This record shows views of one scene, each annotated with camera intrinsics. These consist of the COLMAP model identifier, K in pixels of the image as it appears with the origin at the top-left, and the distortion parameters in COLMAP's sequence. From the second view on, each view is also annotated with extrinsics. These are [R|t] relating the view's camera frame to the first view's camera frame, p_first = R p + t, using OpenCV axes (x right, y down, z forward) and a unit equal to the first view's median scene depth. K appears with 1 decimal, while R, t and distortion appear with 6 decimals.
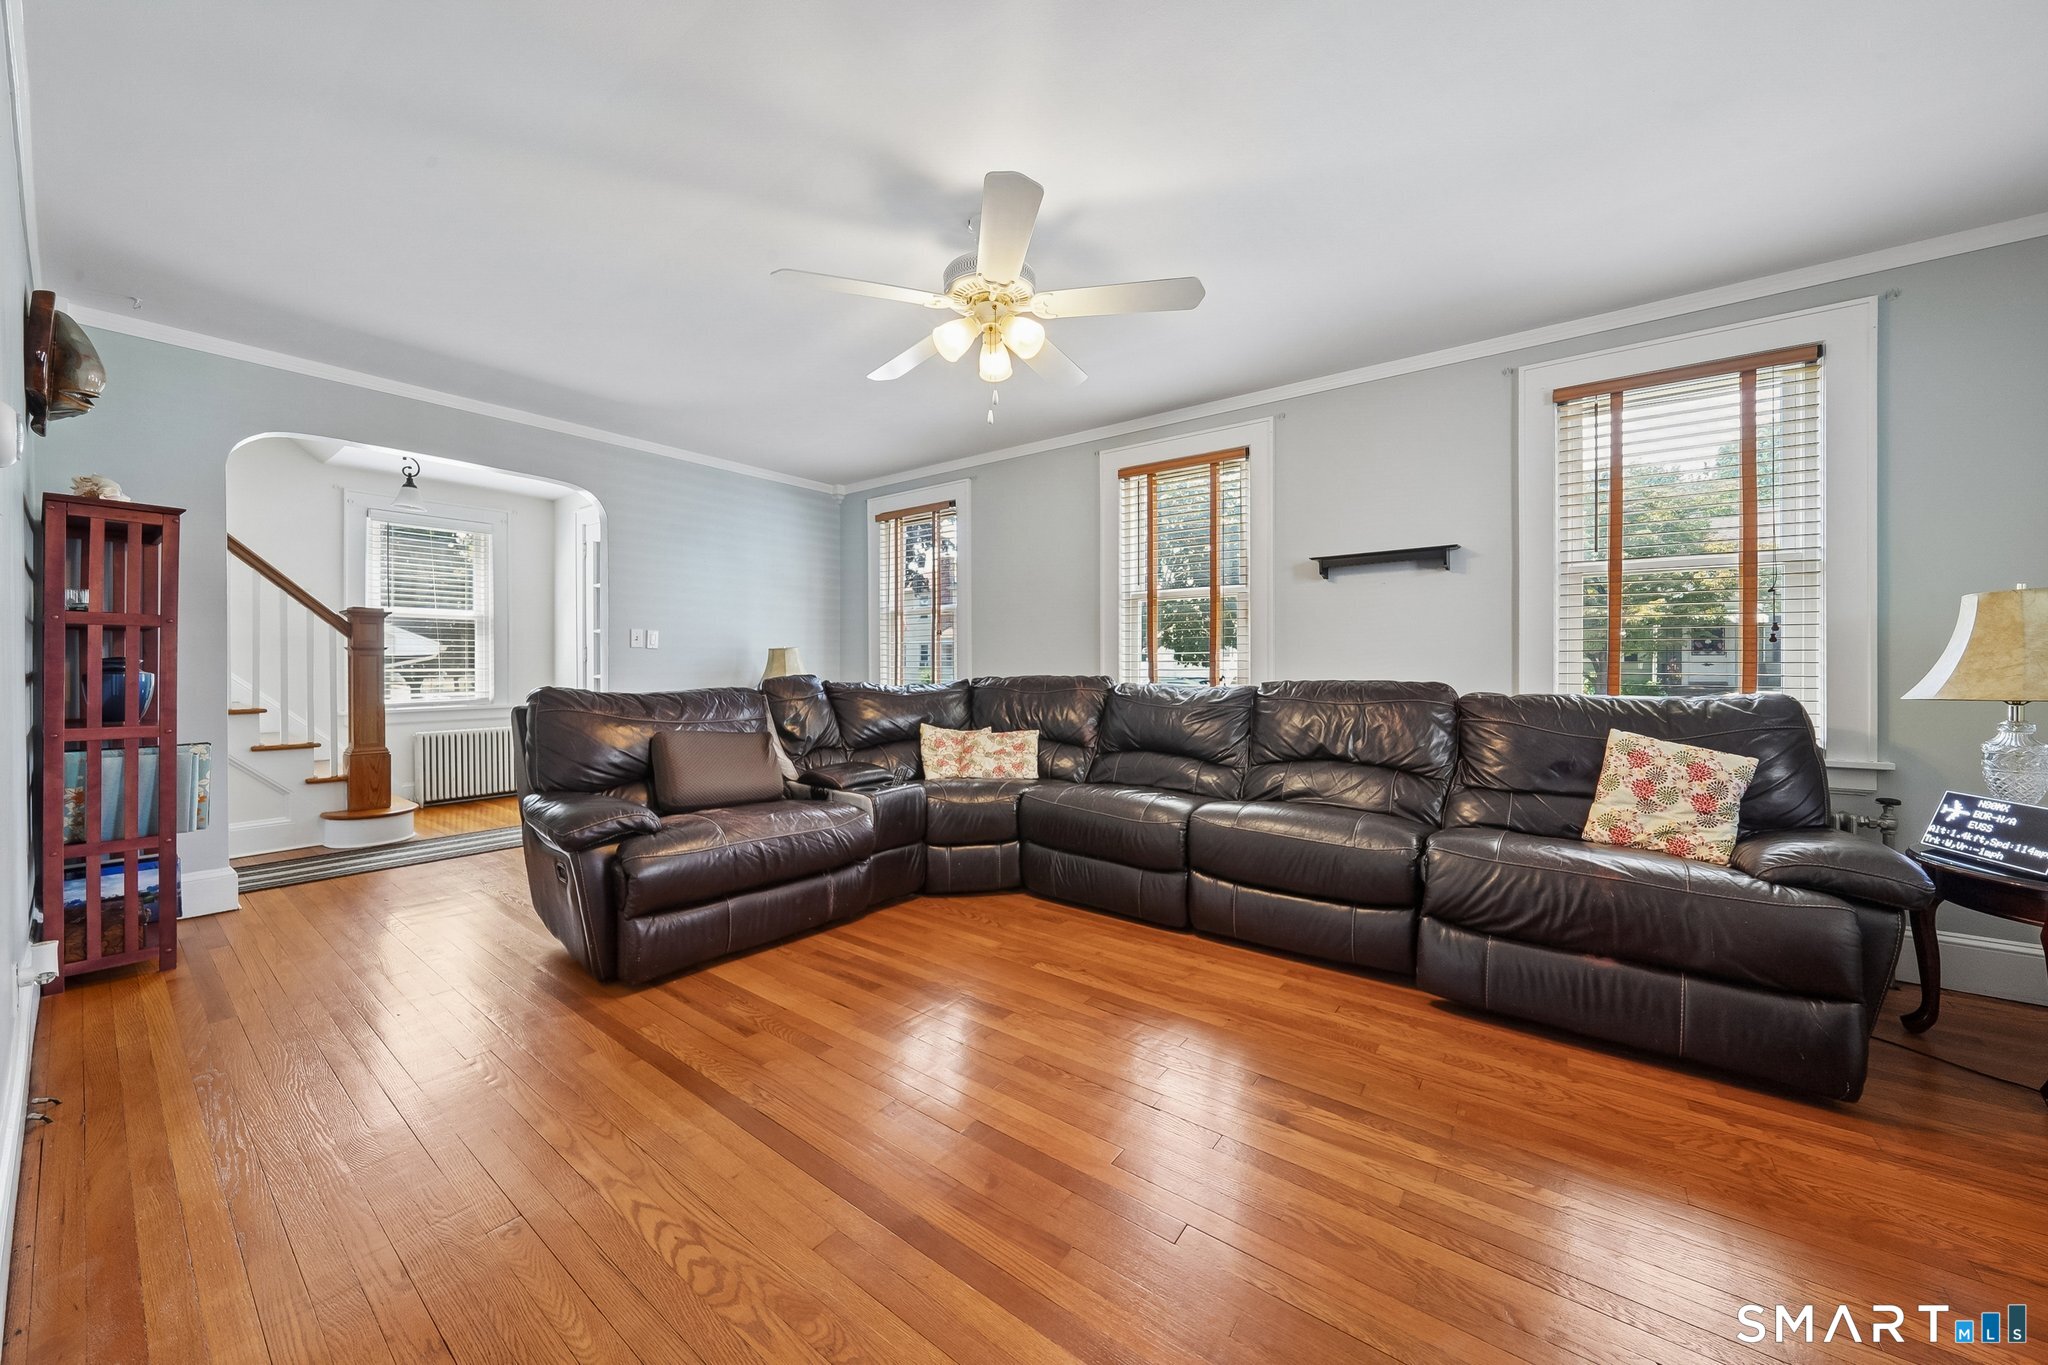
lens RADIAL K [[716.2, 0, 1055.2], [0, 716.2, 664.0], [0, 0, 1]] dist [-0.006492, -0.000098]
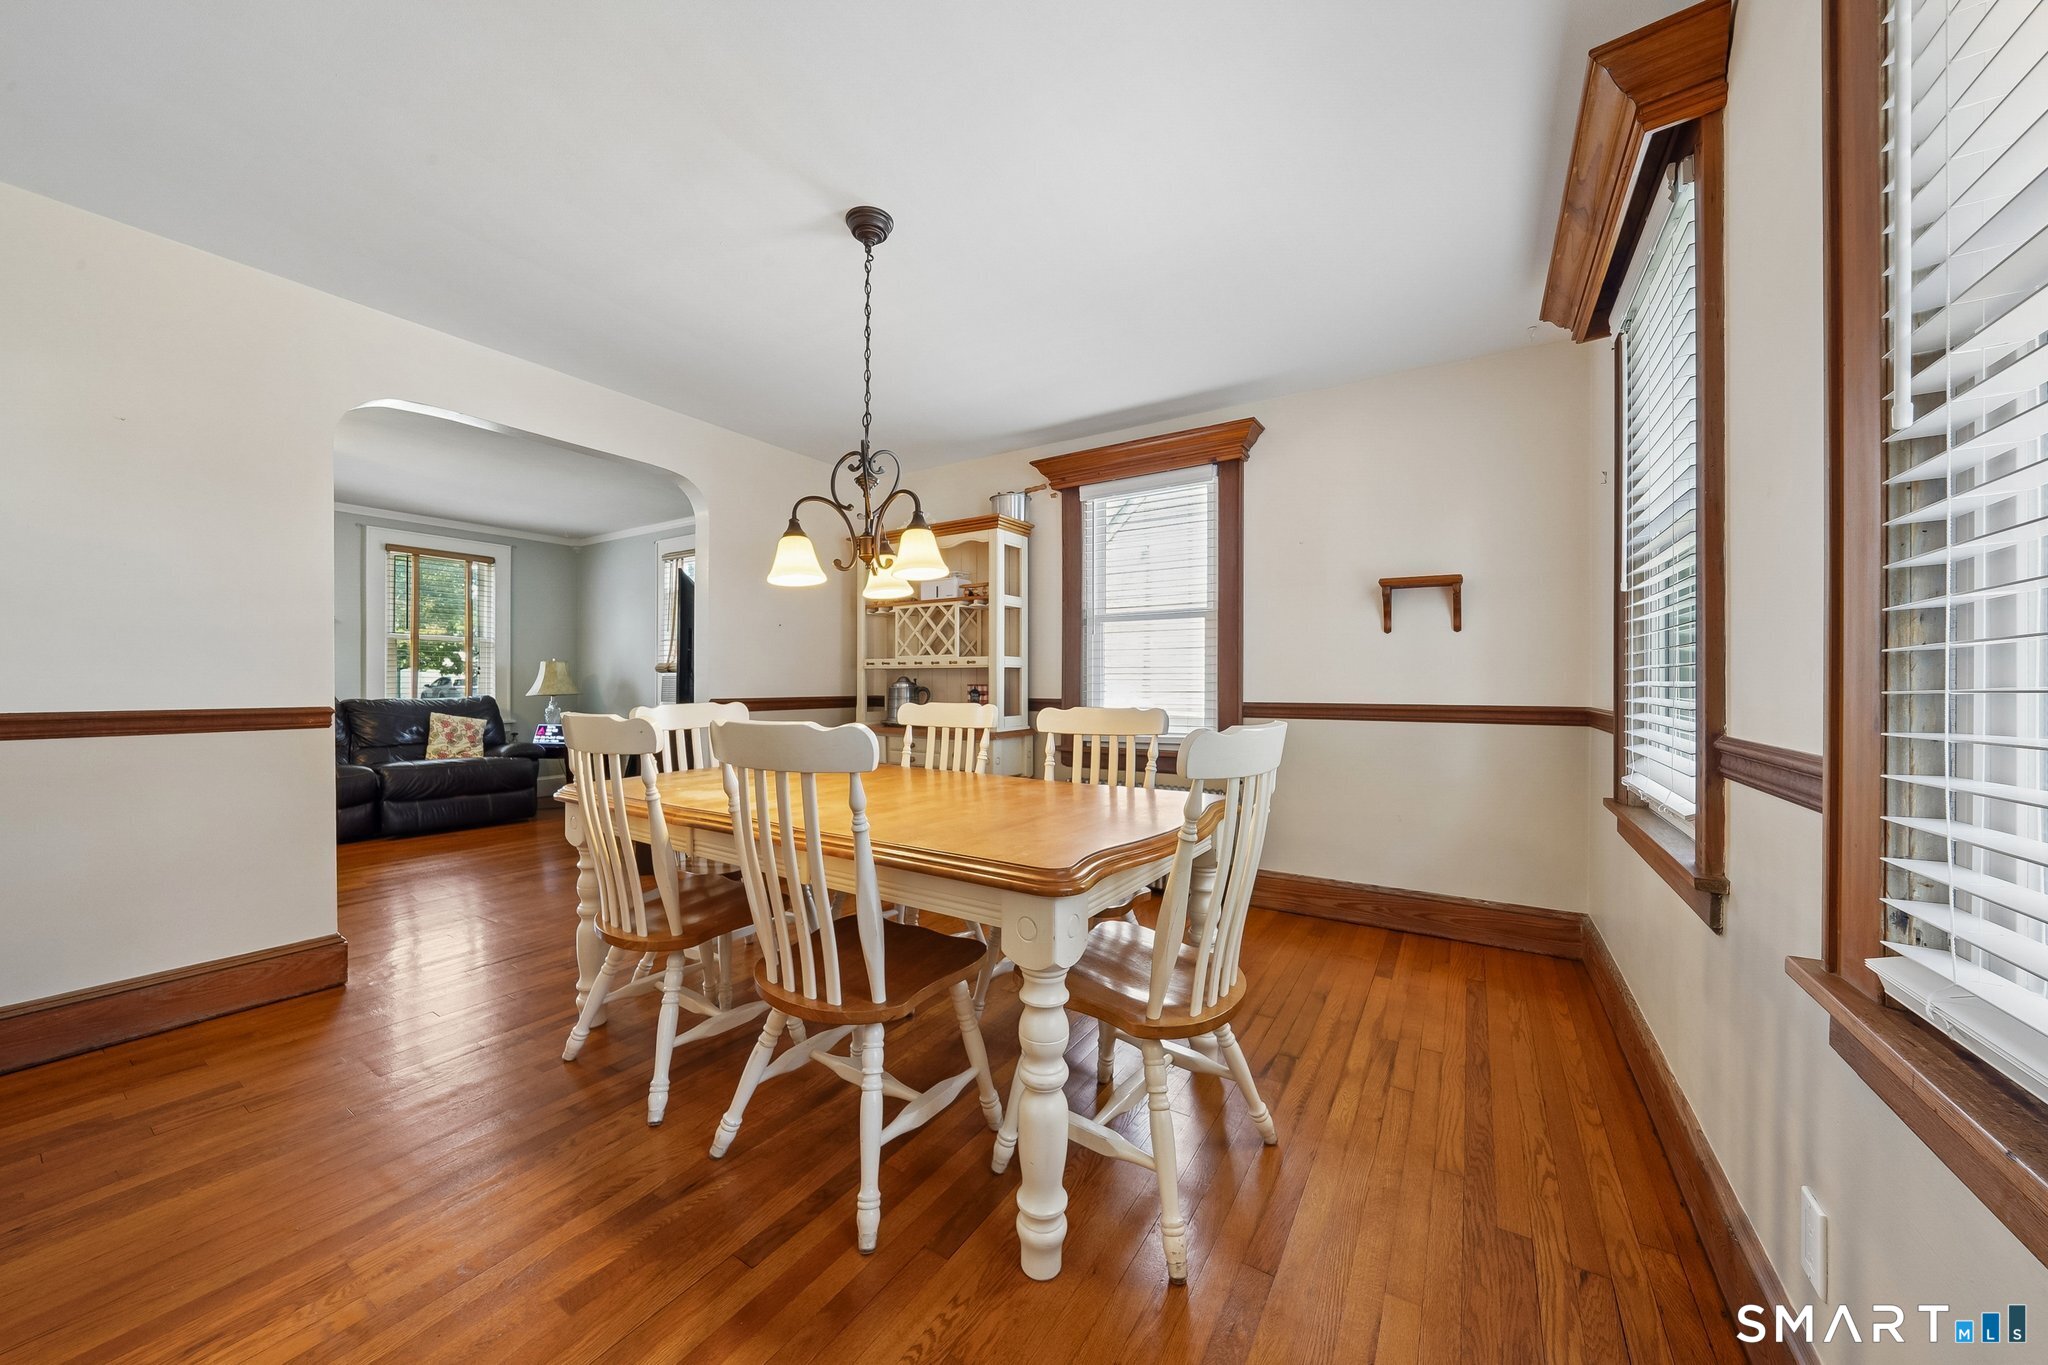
lens RADIAL K [[716.2, 0, 1007.2], [0, 716.2, 677.1], [0, 0, 1]] dist [-0.006492, -0.000098]
pose [[-0.064089, 0.008632, 0.997907, -1.699966], [0.004609, 0.999954, -0.008353, 0.006863], [-0.997934, 0.004064, -0.064125, -0.718341]]
